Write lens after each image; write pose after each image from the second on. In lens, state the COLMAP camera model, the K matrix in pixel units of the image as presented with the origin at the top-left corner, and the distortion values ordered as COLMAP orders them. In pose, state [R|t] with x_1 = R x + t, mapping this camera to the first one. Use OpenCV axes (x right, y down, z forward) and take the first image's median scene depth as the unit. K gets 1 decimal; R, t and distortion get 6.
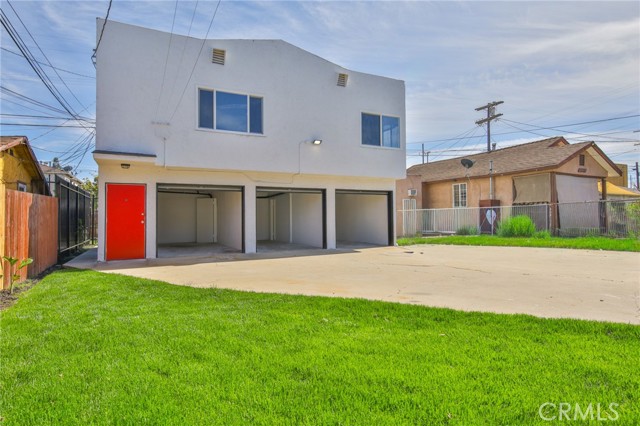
lens RADIAL K [[365.4, 0, 320.9], [0, 365.4, 209.7], [0, 0, 1]] dist [0.003509, 0.000066]
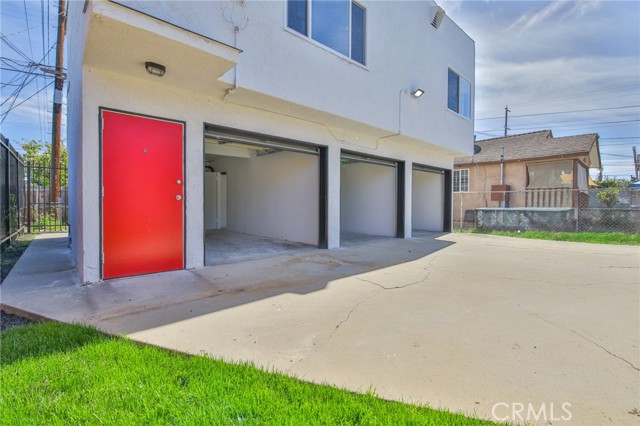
lens RADIAL K [[292.1, 0, 321.2], [0, 292.1, 209.2], [0, 0, 1]] dist [-0.007571, -0.007044]
pose [[0.963524, 0.008784, 0.267477, -0.321573], [-0.019922, 0.999042, 0.038956, 0.023953], [-0.266879, -0.042864, 0.962776, 0.445923]]
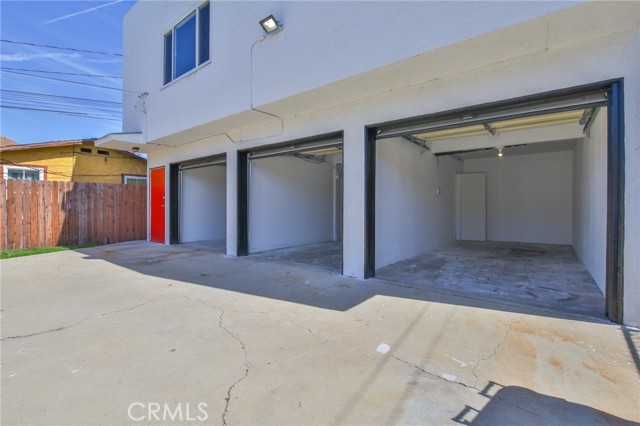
lens RADIAL K [[292.1, 0, 321.2], [0, 292.1, 209.2], [0, 0, 1]] dist [-0.007571, -0.007044]
pose [[0.434821, 0.012851, -0.900425, 0.307843], [0.019244, 0.999537, 0.023558, 0.026514], [0.900311, -0.027571, 0.434373, 0.825633]]
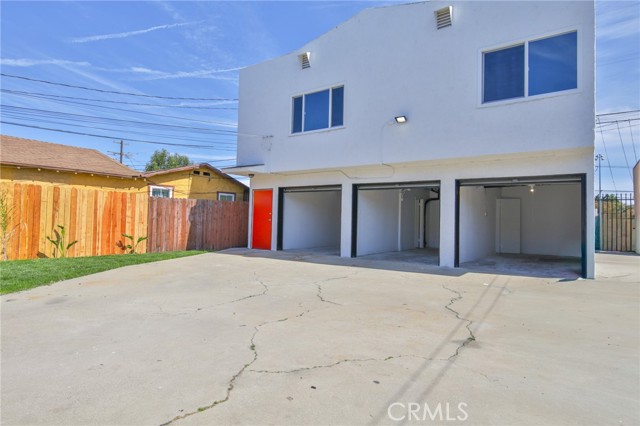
lens RADIAL K [[365.4, 0, 320.9], [0, 365.4, 209.7], [0, 0, 1]] dist [0.003509, 0.000066]
pose [[0.460652, -0.008514, -0.887540, 0.537145], [-0.002839, 0.999935, -0.011066, 0.010449], [0.887576, 0.007617, 0.460597, 0.465429]]
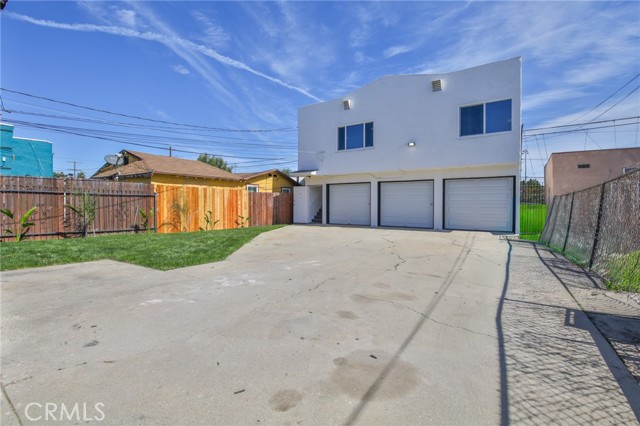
lens RADIAL K [[292.1, 0, 321.2], [0, 292.1, 209.2], [0, 0, 1]] dist [-0.007571, -0.007044]
pose [[0.493943, 0.022705, -0.869198, 0.674684], [0.019319, 0.999126, 0.037078, 0.000311], [0.869280, -0.035106, 0.493073, 0.190729]]
